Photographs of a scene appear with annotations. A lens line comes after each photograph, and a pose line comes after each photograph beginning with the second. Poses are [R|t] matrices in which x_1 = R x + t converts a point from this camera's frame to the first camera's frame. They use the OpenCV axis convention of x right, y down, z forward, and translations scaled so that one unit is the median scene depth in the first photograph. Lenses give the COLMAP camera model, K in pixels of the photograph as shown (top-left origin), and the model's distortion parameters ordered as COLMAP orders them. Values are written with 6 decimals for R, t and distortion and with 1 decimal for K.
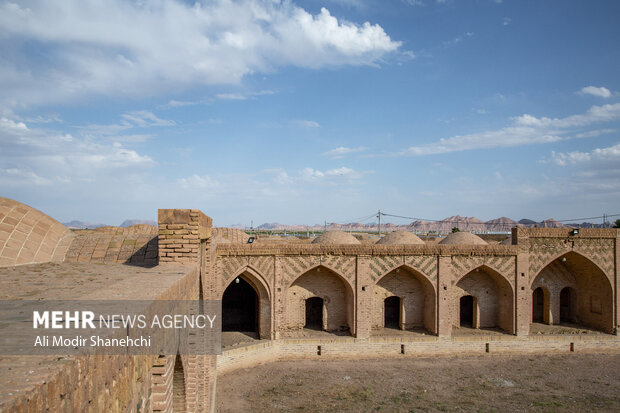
lens RADIAL K [[539.6, 0, 290.1], [0, 539.6, 228.1], [0, 0, 1]] dist [-0.003822, 0.001977]
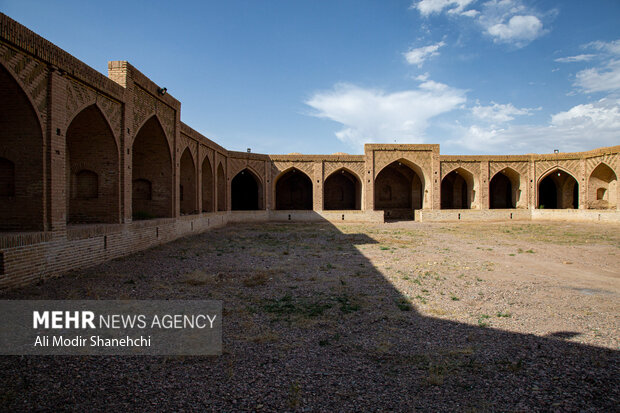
lens RADIAL K [[423.9, 0, 298.6], [0, 423.9, 203.5], [0, 0, 1]] dist [-0.090904, -0.001639]
pose [[-0.132291, -0.009990, -0.991161, 1.257835], [0.005523, 0.999926, -0.010816, 0.185638], [0.991196, -0.006905, -0.132226, 0.276936]]
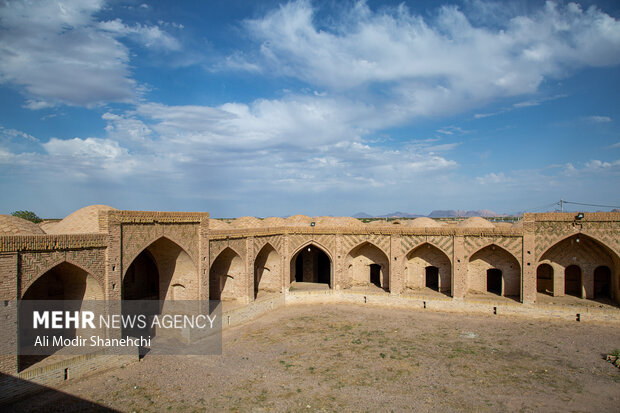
lens RADIAL K [[428.3, 0, 309.4], [0, 428.3, 213.0], [0, 0, 1]] dist [-0.127244, 0.069006]
pose [[0.821357, -0.017344, -0.570151, 0.562833], [0.011013, 0.999833, -0.014550, 0.006982], [0.570308, 0.005671, 0.821411, -0.030632]]
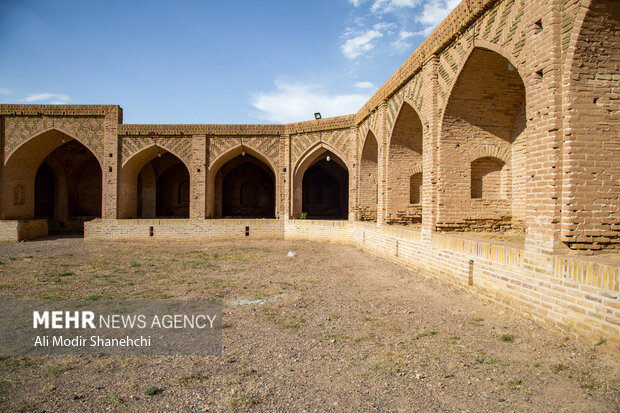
lens RADIAL K [[428.3, 0, 309.4], [0, 428.3, 213.0], [0, 0, 1]] dist [-0.127244, 0.069006]
pose [[-0.038503, -0.000790, -0.999258, 0.646233], [-0.000093, 1.000000, -0.000787, 0.182280], [0.999258, 0.000063, -0.038503, 0.900012]]
